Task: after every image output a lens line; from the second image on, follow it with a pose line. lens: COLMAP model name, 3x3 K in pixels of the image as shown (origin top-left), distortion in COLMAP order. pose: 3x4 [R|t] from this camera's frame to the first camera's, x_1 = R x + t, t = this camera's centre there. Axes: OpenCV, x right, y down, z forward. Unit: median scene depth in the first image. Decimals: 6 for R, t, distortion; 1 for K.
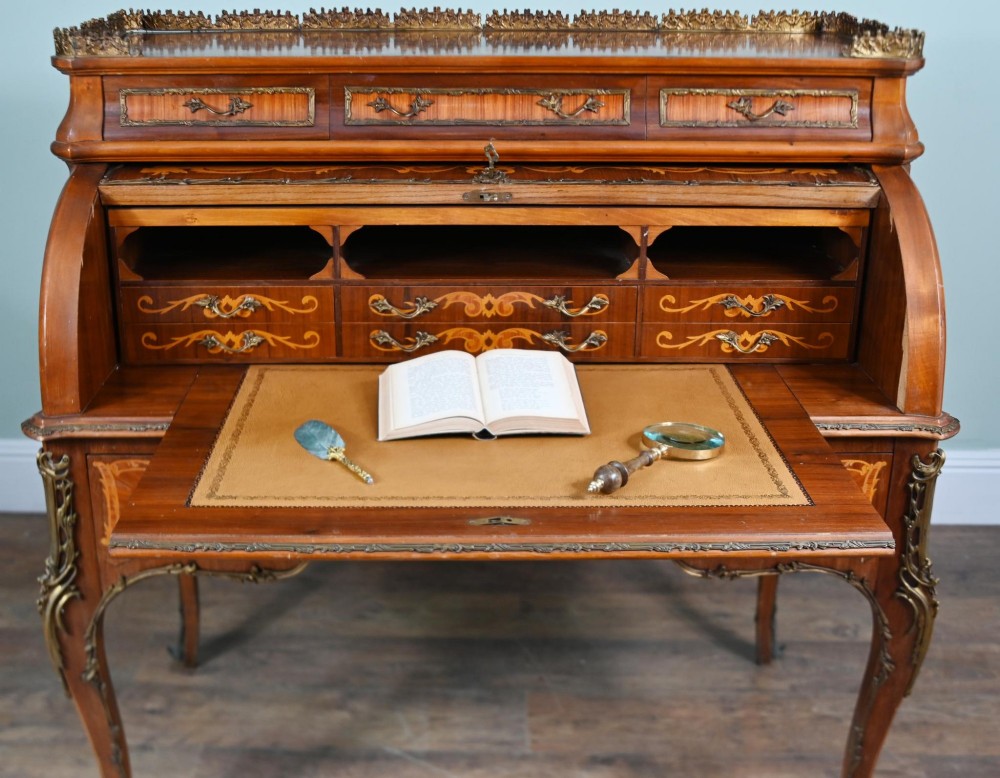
lens RADIAL K [[1271.0, 0, 439.5], [0, 1271.0, 385.5], [0, 0, 1]] dist [-0.103901, 0.085091]
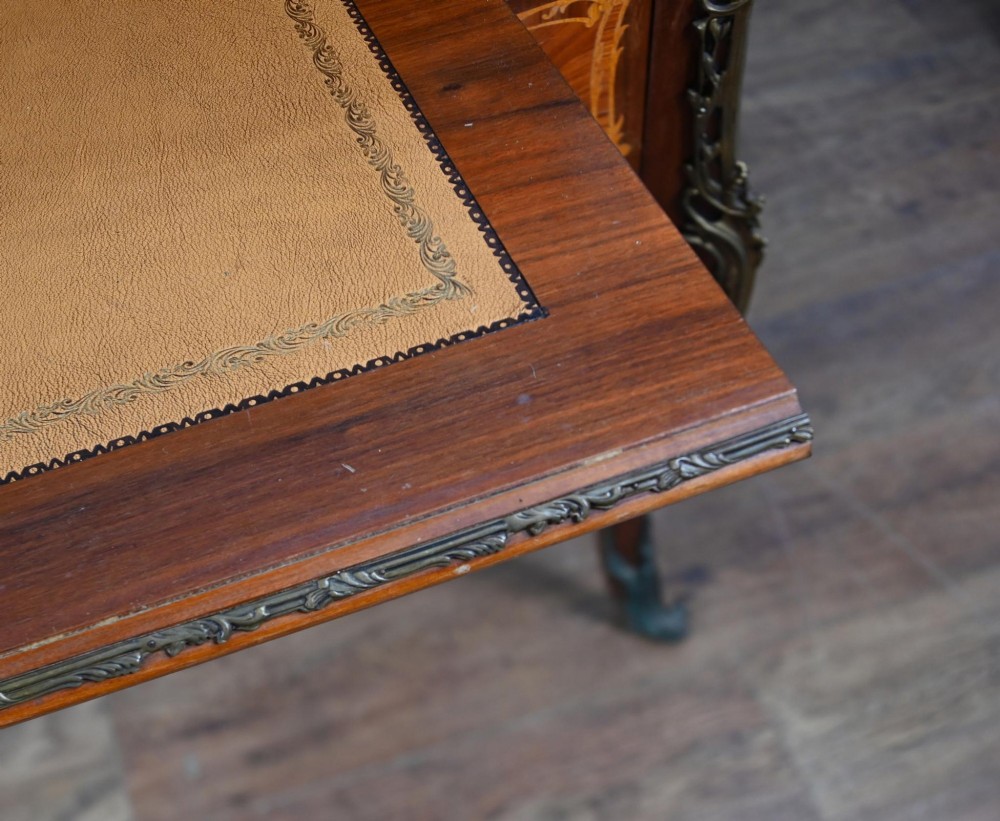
lens RADIAL K [[1369.9, 0, 360.4], [0, 1369.9, 429.5], [0, 0, 1]] dist [-0.101496, 0.031467]
pose [[0.944242, -0.297184, 0.141736, 0.151884], [0.191163, 0.845317, 0.498894, -0.052918], [-0.268076, -0.443982, 0.854994, 0.545828]]
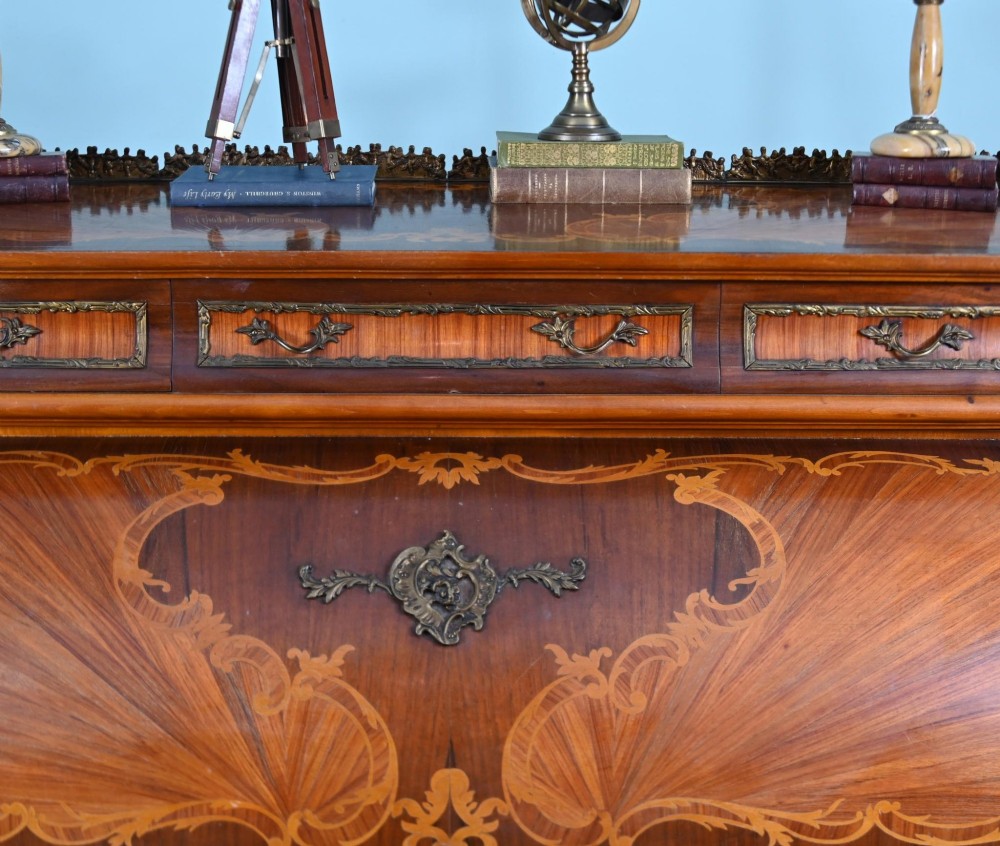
lens RADIAL K [[1410.8, 0, 434.7], [0, 1410.8, 427.1], [0, 0, 1]] dist [-0.116204, 0.111960]
pose [[0.999998, 0.001702, -0.000957, 0.033900], [-0.001748, 0.998740, -0.050156, -0.145928], [0.000871, 0.050158, 0.998741, 0.359229]]
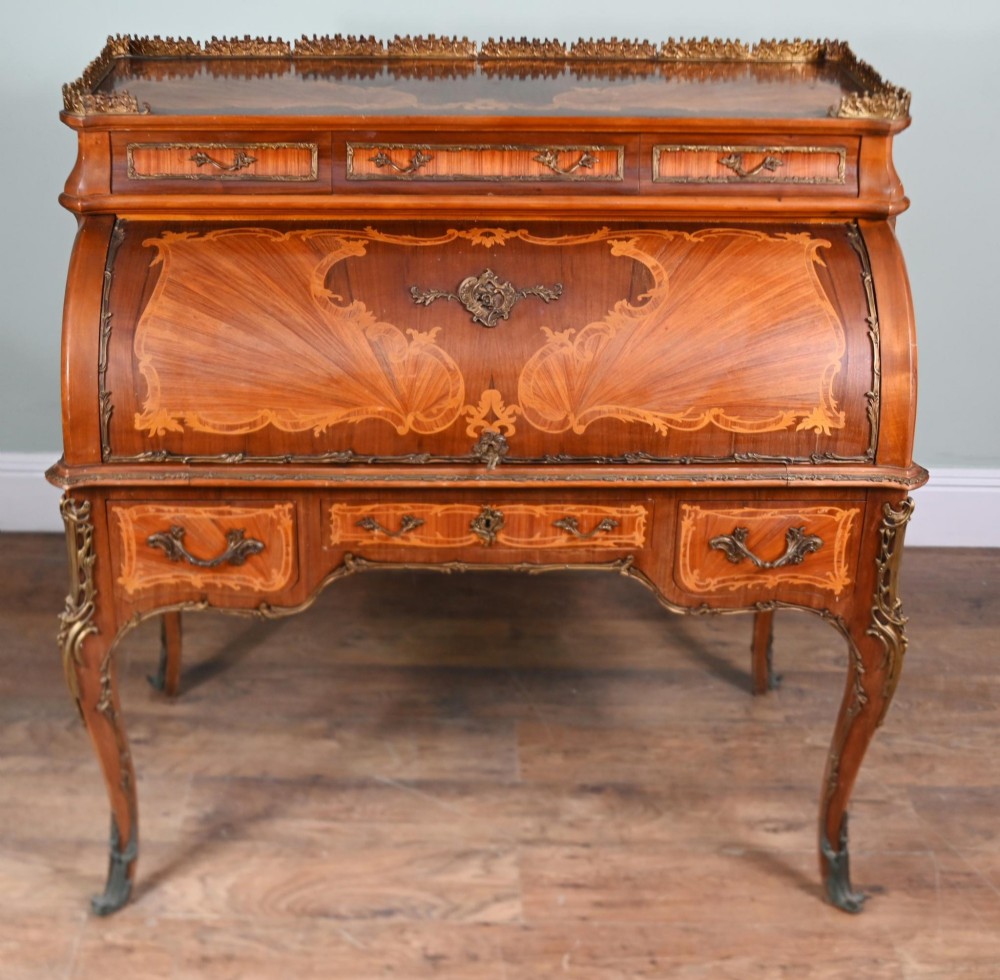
lens RADIAL K [[1650.8, 0, 398.5], [0, 1650.8, 488.5], [0, 0, 1]] dist [-0.096790, 0.060600]
pose [[0.999998, 0.001798, 0.000692, -0.033136], [-0.001856, 0.995414, 0.095644, -0.083555], [-0.000516, -0.095645, 0.995415, -0.358267]]
